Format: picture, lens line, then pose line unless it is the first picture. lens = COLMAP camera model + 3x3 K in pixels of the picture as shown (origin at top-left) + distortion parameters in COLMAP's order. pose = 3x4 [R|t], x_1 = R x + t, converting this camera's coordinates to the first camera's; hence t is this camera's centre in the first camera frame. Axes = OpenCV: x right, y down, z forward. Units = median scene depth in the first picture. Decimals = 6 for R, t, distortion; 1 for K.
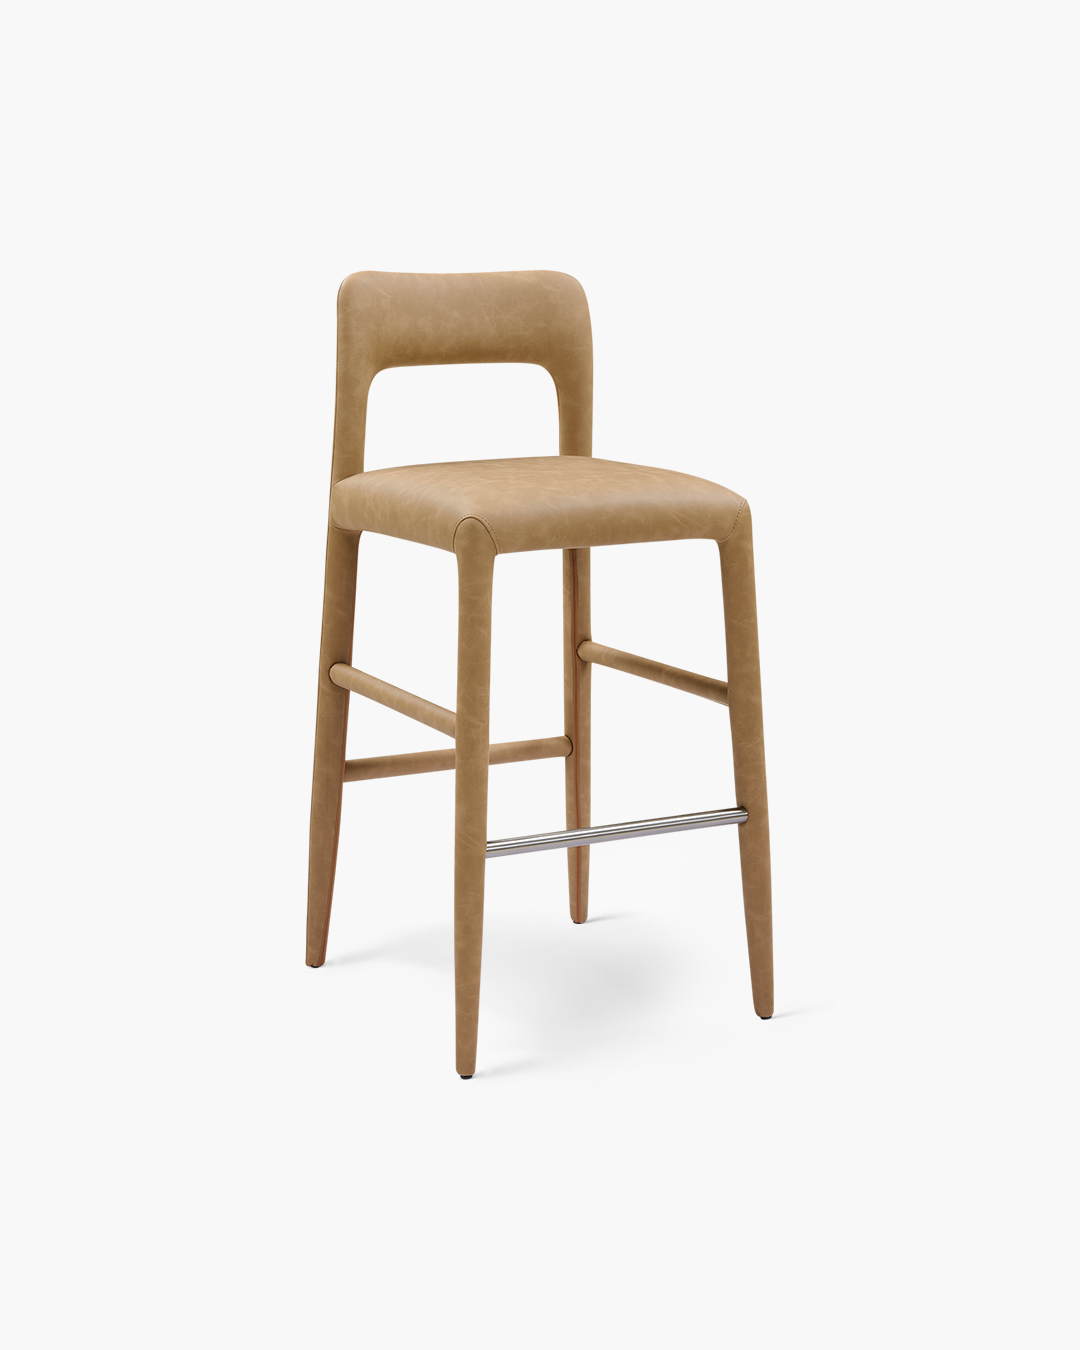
lens RADIAL K [[2194.6, 0, 540.0], [0, 2194.6, 675.0], [0, 0, 1]] dist [-0.419448, -0.008977]
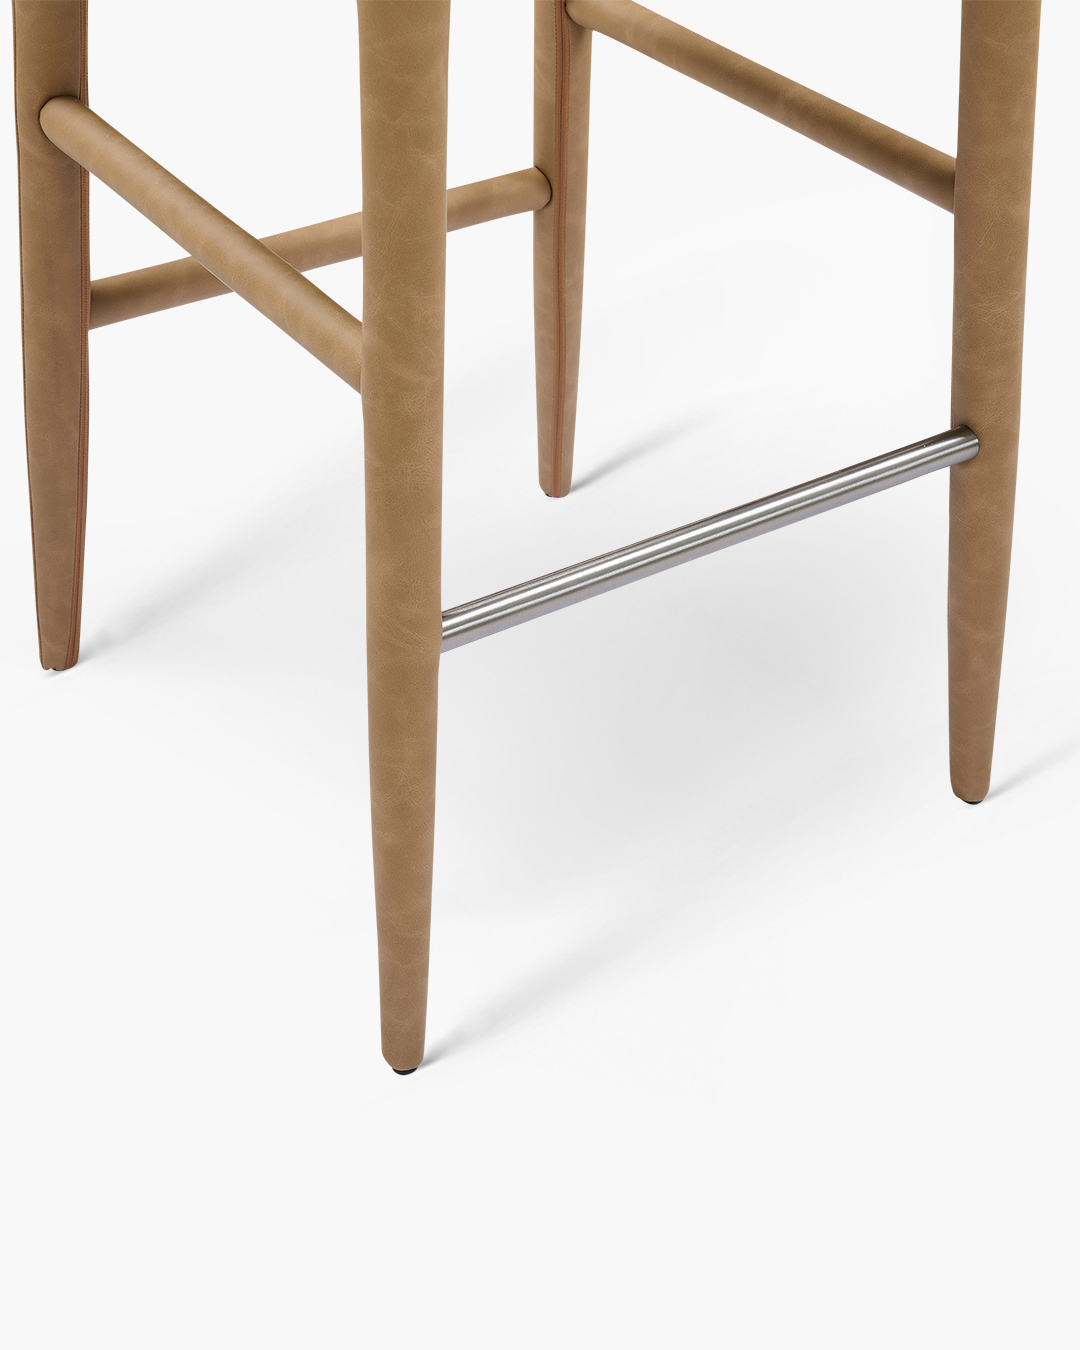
lens RADIAL K [[2381.6, 0, 540.0], [0, 2381.6, 675.0], [0, 0, 1]] dist [-0.089163, -0.227327]
pose [[0.995699, -0.045460, 0.080732, -0.038168], [0.007961, 0.910106, 0.414298, -0.095499], [-0.092308, -0.411874, 0.906554, 0.503316]]
